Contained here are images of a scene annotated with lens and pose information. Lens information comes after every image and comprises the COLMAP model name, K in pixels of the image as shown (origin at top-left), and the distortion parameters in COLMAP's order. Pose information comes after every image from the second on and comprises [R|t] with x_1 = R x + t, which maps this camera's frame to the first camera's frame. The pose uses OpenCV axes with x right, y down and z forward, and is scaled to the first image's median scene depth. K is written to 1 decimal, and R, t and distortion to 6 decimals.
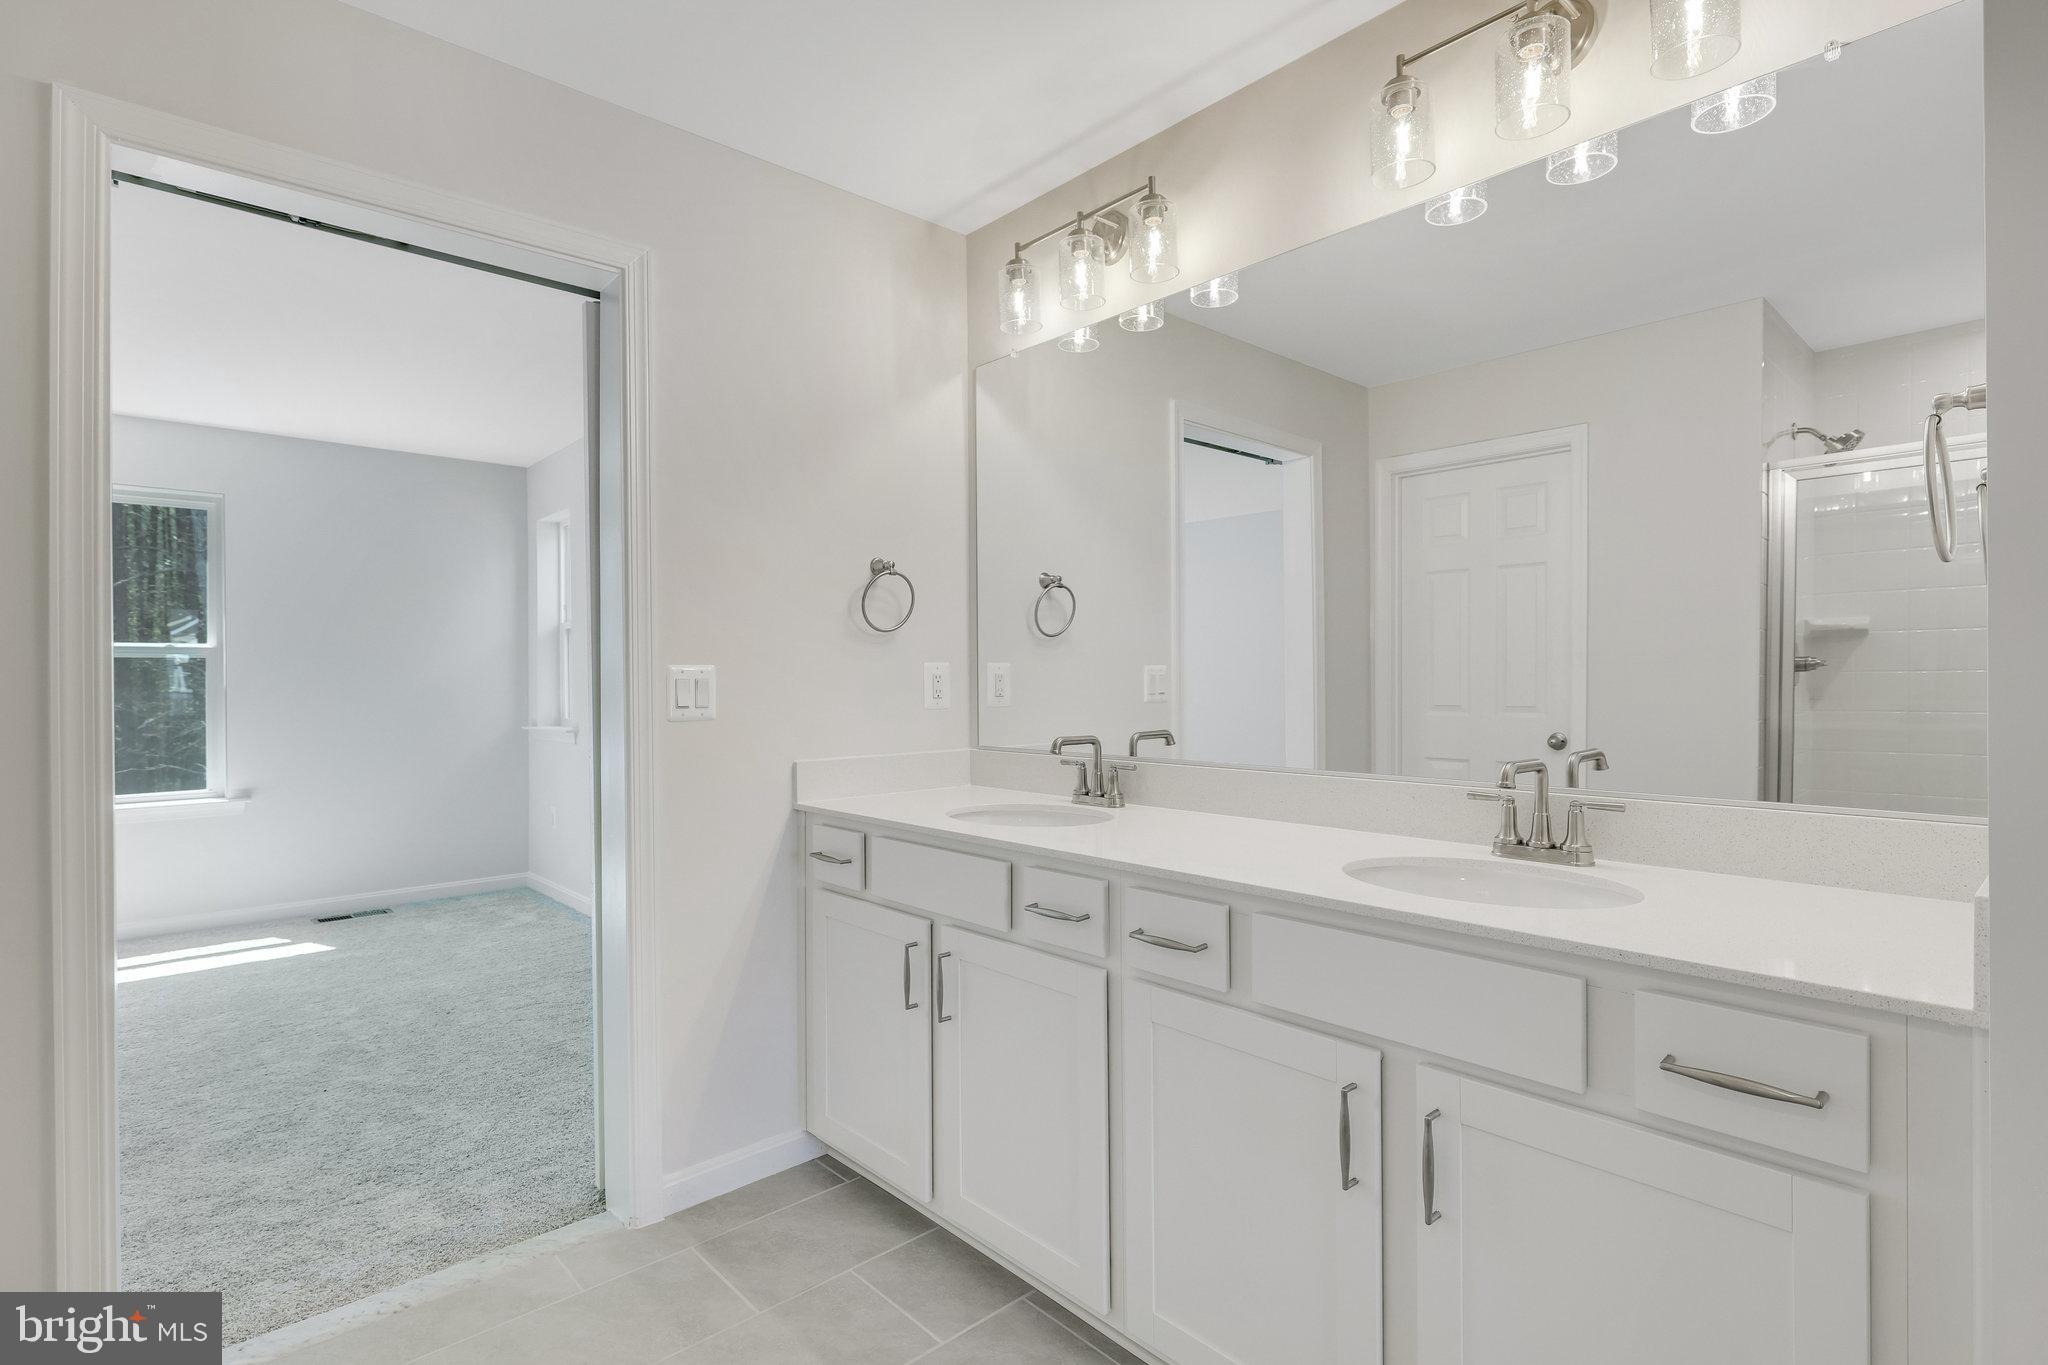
lens RADIAL K [[815.8, 0, 1025.4], [0, 815.8, 707.8], [0, 0, 1]] dist [-0.000402, 0.000056]
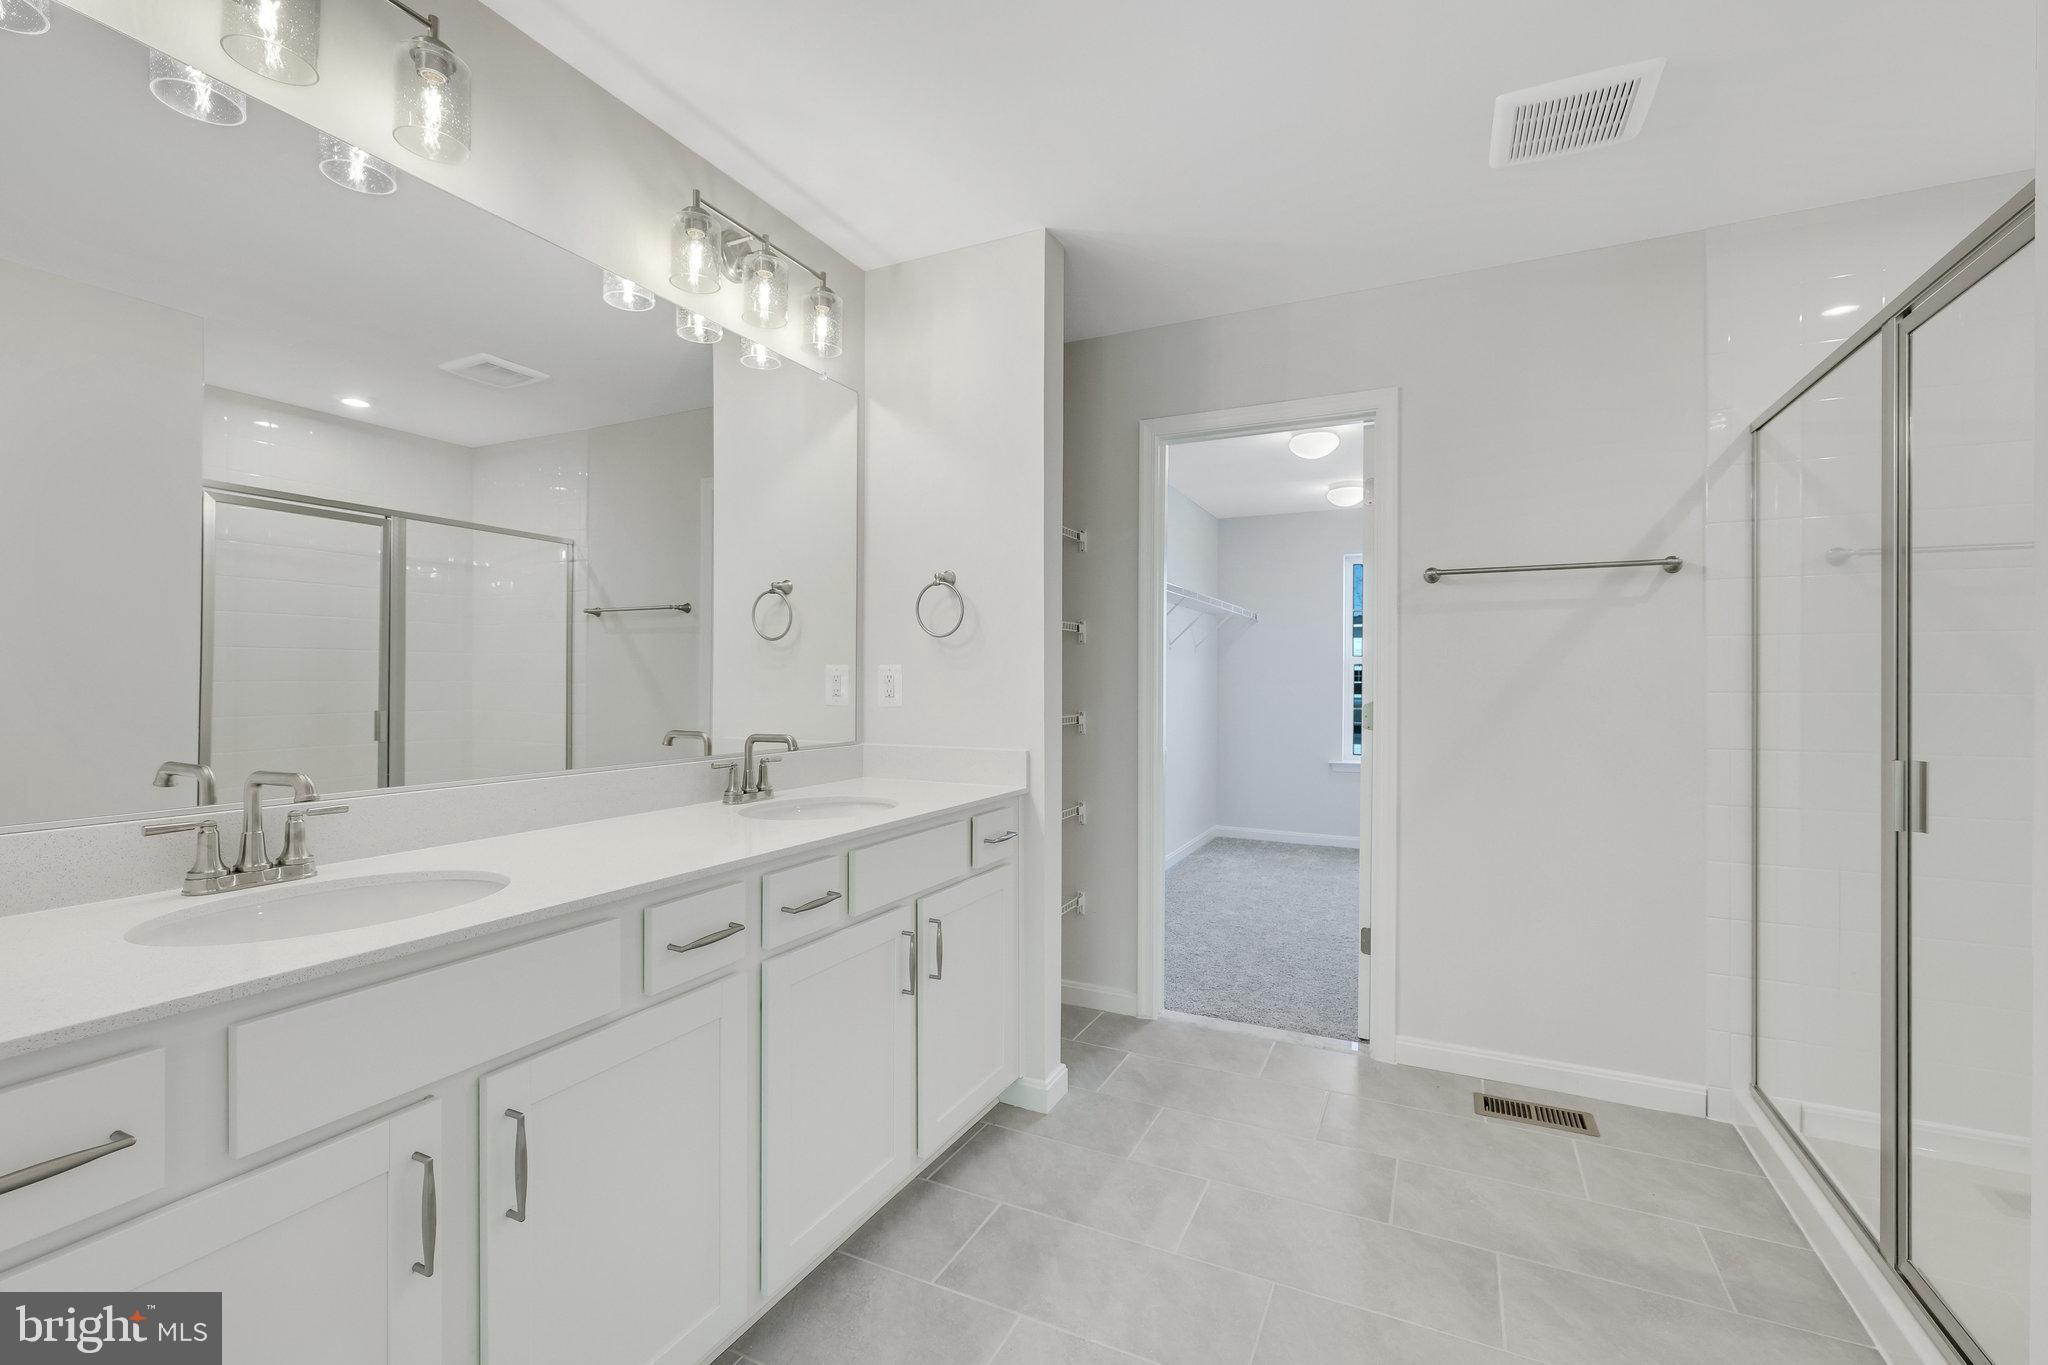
lens RADIAL K [[889.1, 0, 1025.3], [0, 889.1, 679.6], [0, 0, 1]] dist [-0.001125, 0.000442]
pose [[-0.243277, 0.002664, 0.969953, -1.100441], [0.040149, 0.999167, 0.007326, -0.031321], [-0.969126, 0.040725, -0.243181, 0.956769]]
